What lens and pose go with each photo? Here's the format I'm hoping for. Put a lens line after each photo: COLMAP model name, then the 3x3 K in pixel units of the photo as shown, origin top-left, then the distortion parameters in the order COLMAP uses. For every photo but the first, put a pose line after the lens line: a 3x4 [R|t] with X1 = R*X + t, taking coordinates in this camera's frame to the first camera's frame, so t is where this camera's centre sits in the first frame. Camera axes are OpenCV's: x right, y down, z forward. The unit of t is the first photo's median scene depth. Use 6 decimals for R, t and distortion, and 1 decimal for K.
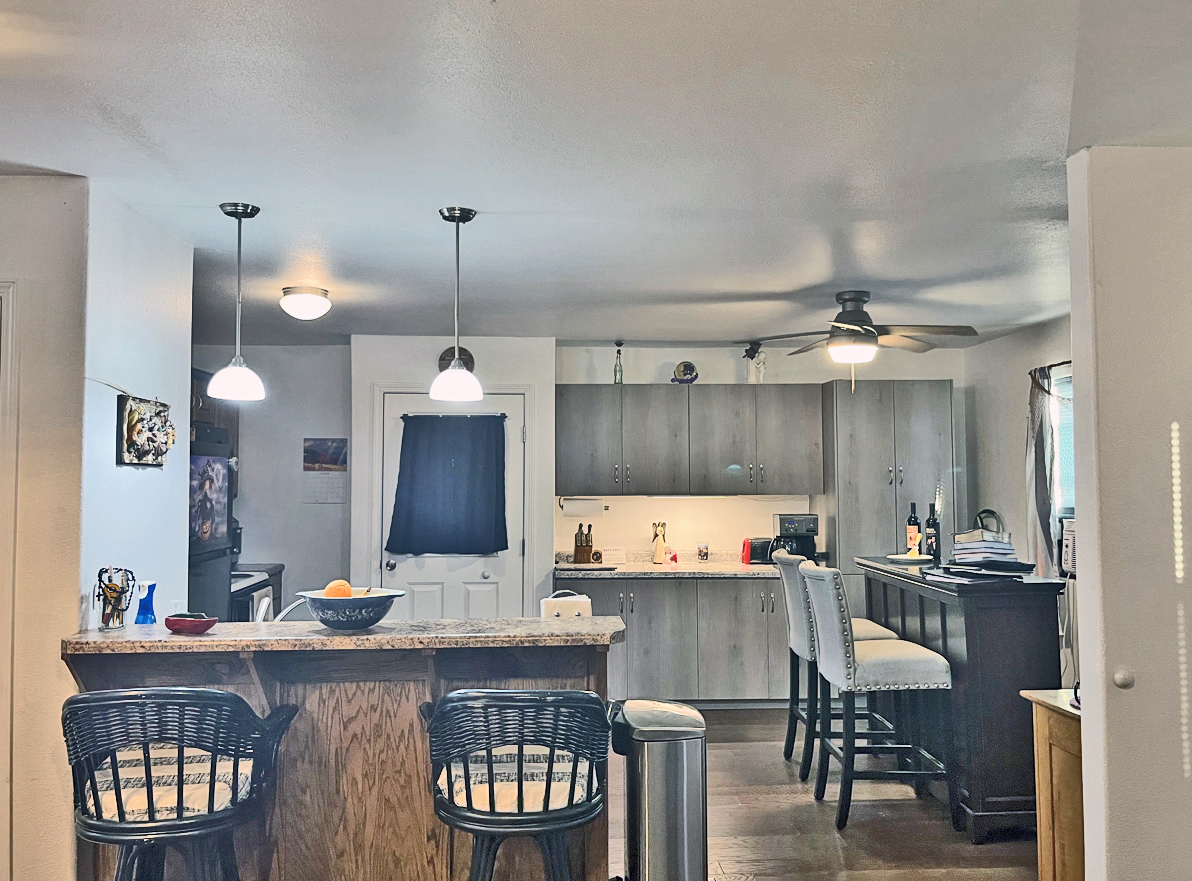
lens RADIAL K [[896.5, 0, 586.6], [0, 896.5, 447.9], [0, 0, 1]] dist [0.030316, -0.026287]
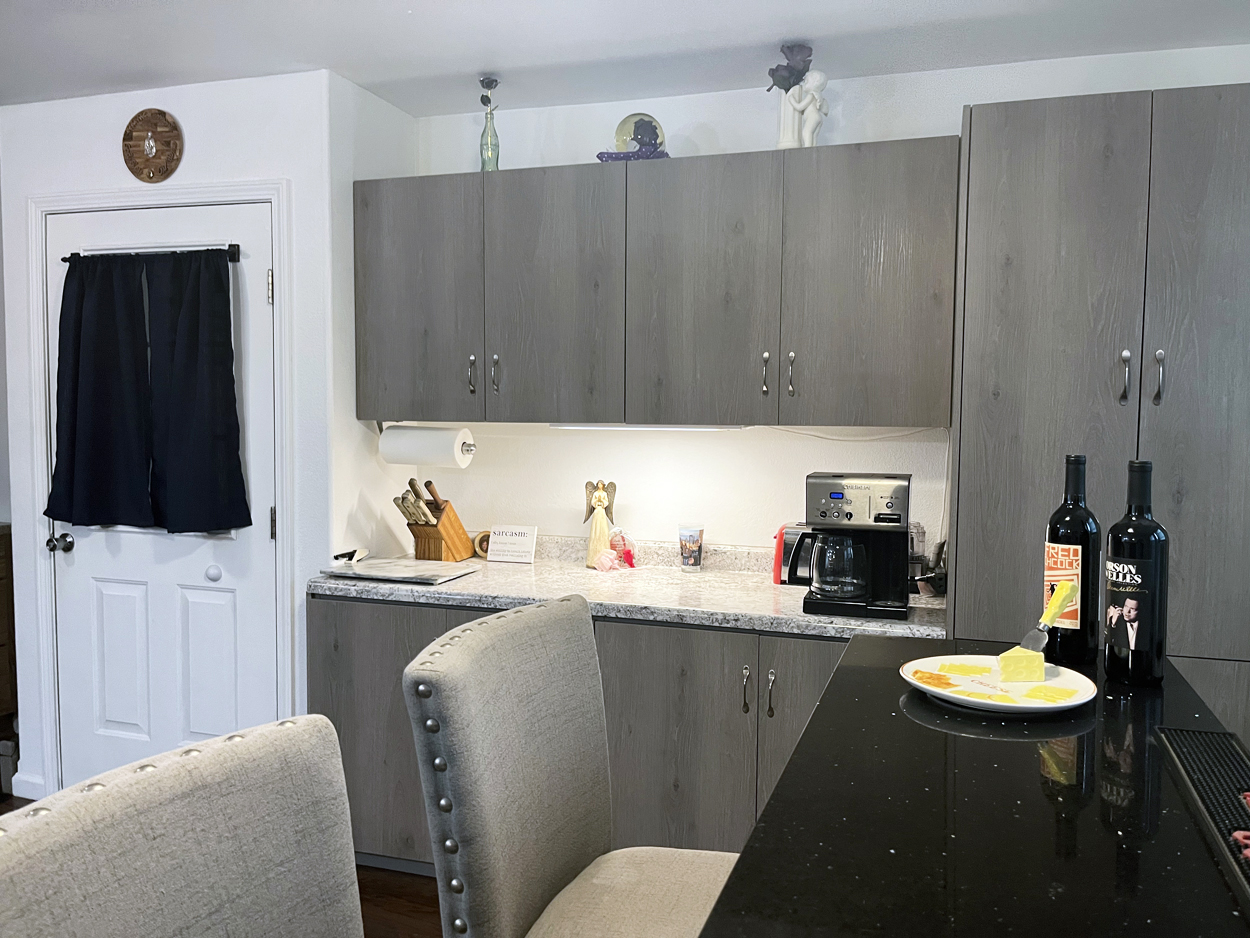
lens RADIAL K [[940.2, 0, 623.4], [0, 940.2, 476.1], [0, 0, 1]] dist [0.030316, -0.026287]
pose [[0.939887, 0.036588, -0.339519, 0.278677], [-0.001792, 0.994758, 0.102238, 0.032473], [0.341480, -0.095484, 0.935026, 0.583806]]
